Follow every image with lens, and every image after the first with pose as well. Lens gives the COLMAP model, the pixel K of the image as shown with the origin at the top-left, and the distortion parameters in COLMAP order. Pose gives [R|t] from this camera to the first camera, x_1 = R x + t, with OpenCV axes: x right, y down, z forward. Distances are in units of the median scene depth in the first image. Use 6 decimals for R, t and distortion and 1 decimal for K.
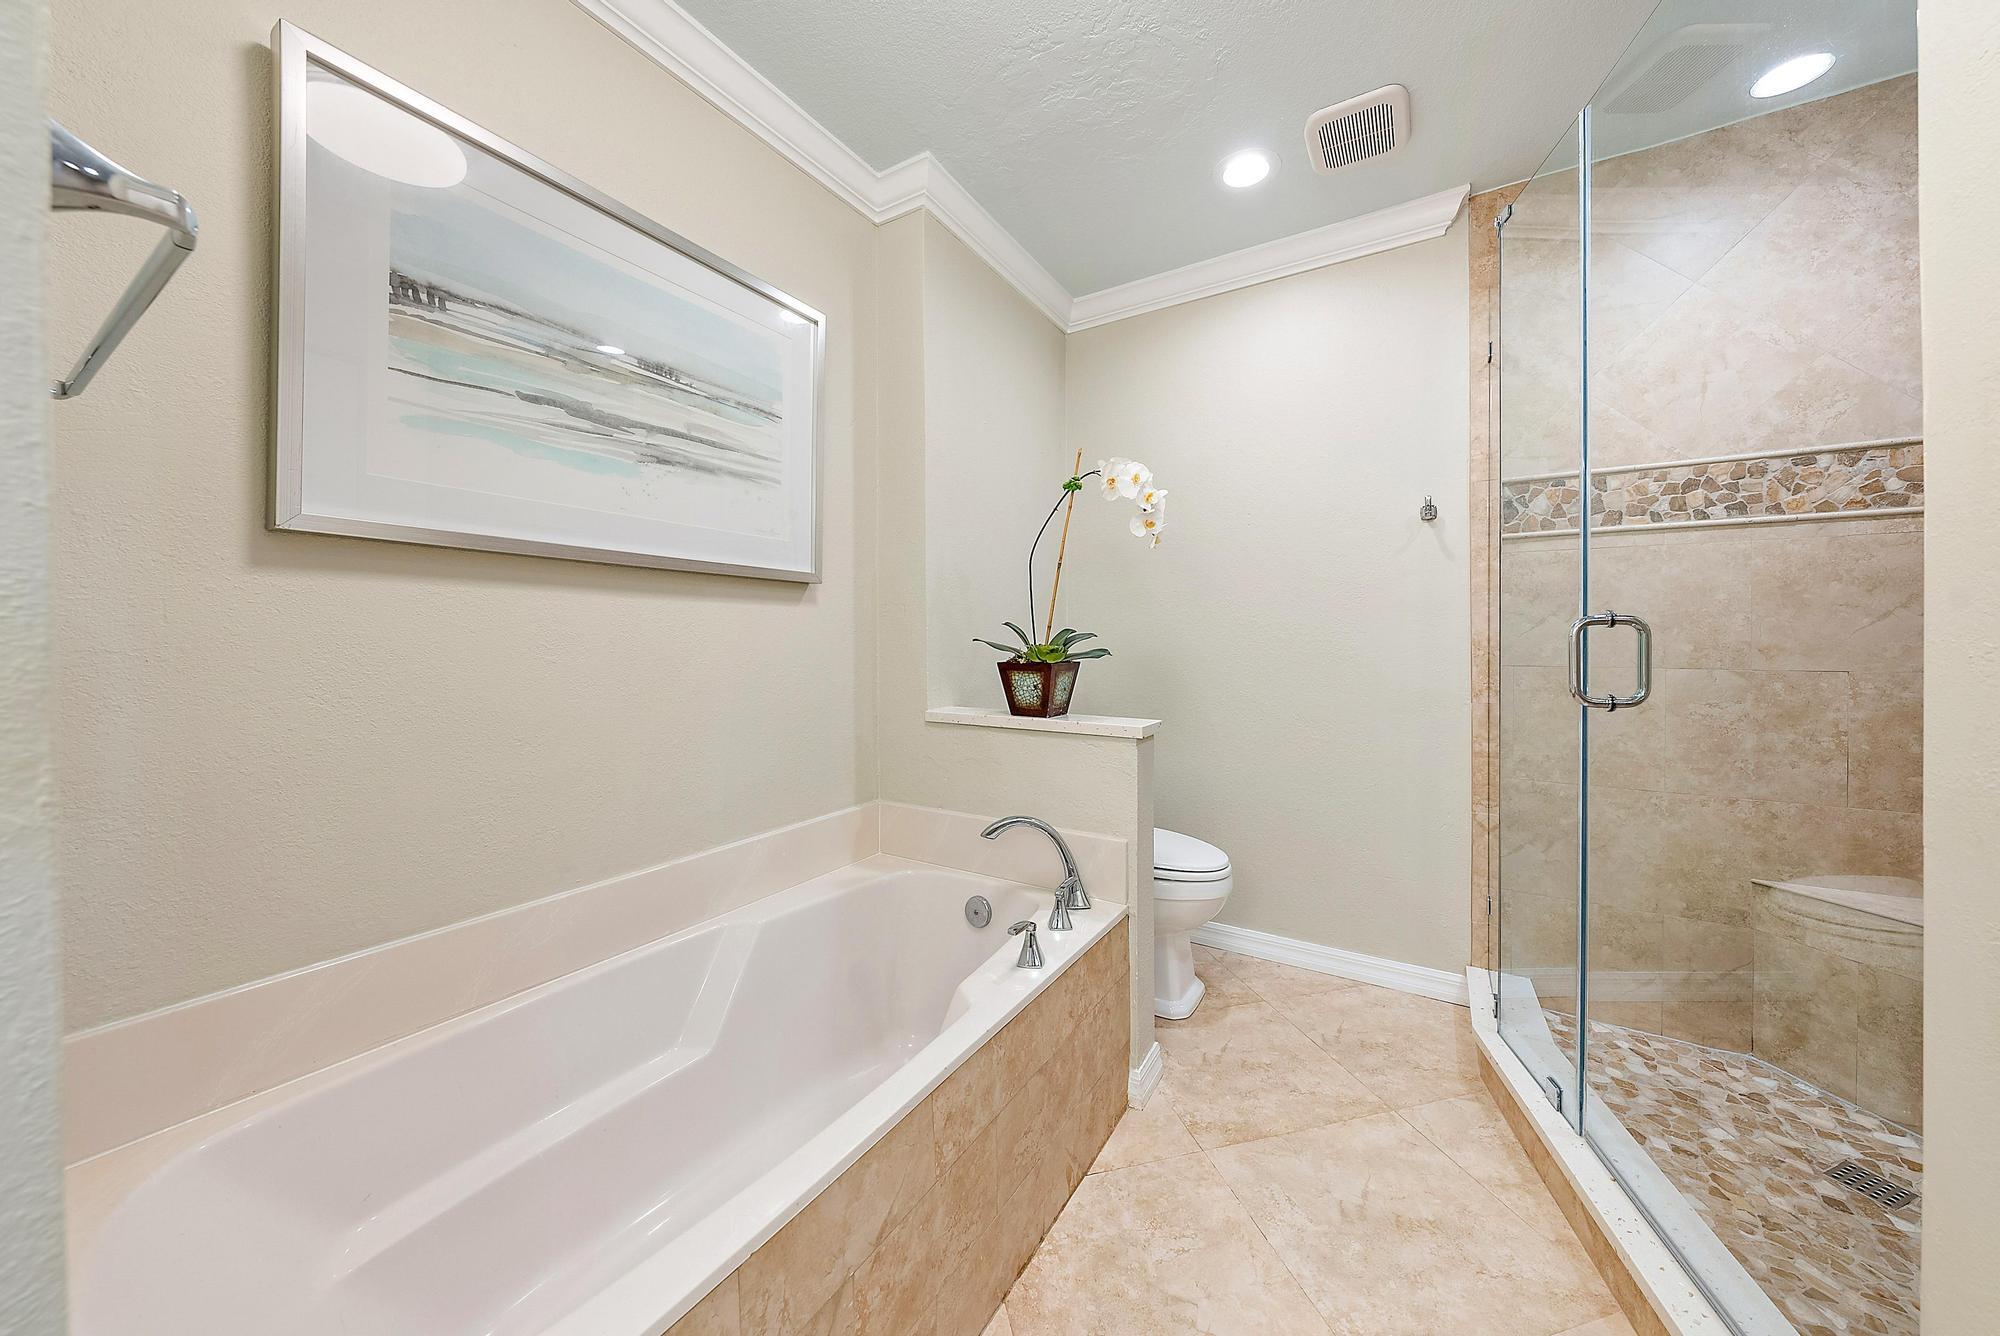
lens RADIAL K [[707.2, 0, 1008.1], [0, 707.2, 648.2], [0, 0, 1]] dist [0.000722, 0.000012]
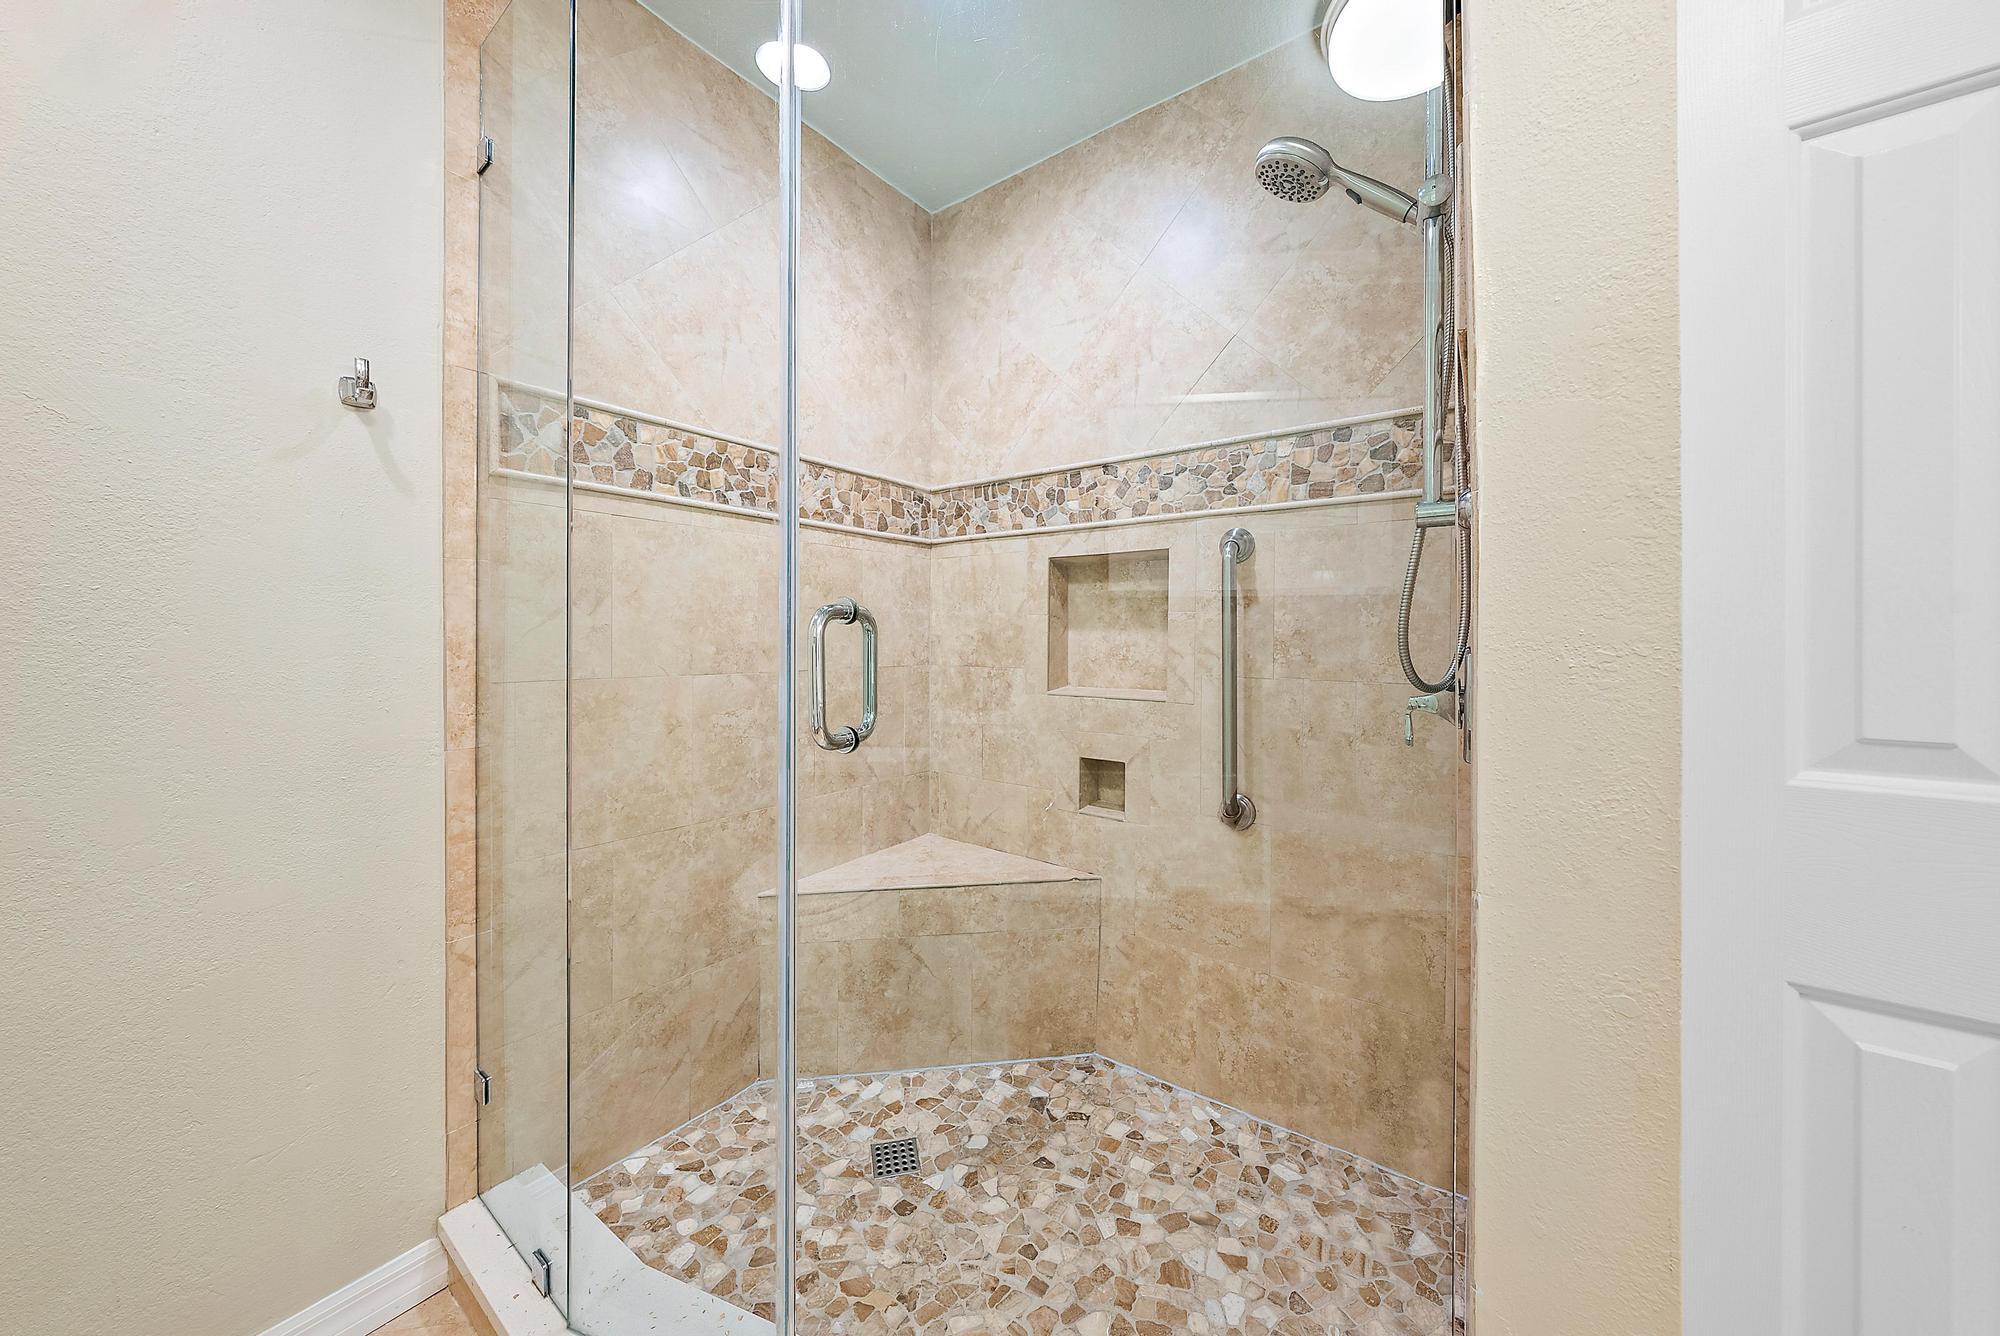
lens RADIAL K [[681.2, 0, 998.5], [0, 681.2, 637.4], [0, 0, 1]] dist [-0.001670, -0.000155]
pose [[0.087882, 0.001937, 0.996129, 0.170561], [0.007017, 0.999972, -0.002564, -0.011264], [-0.996106, 0.007215, 0.087866, 0.588975]]
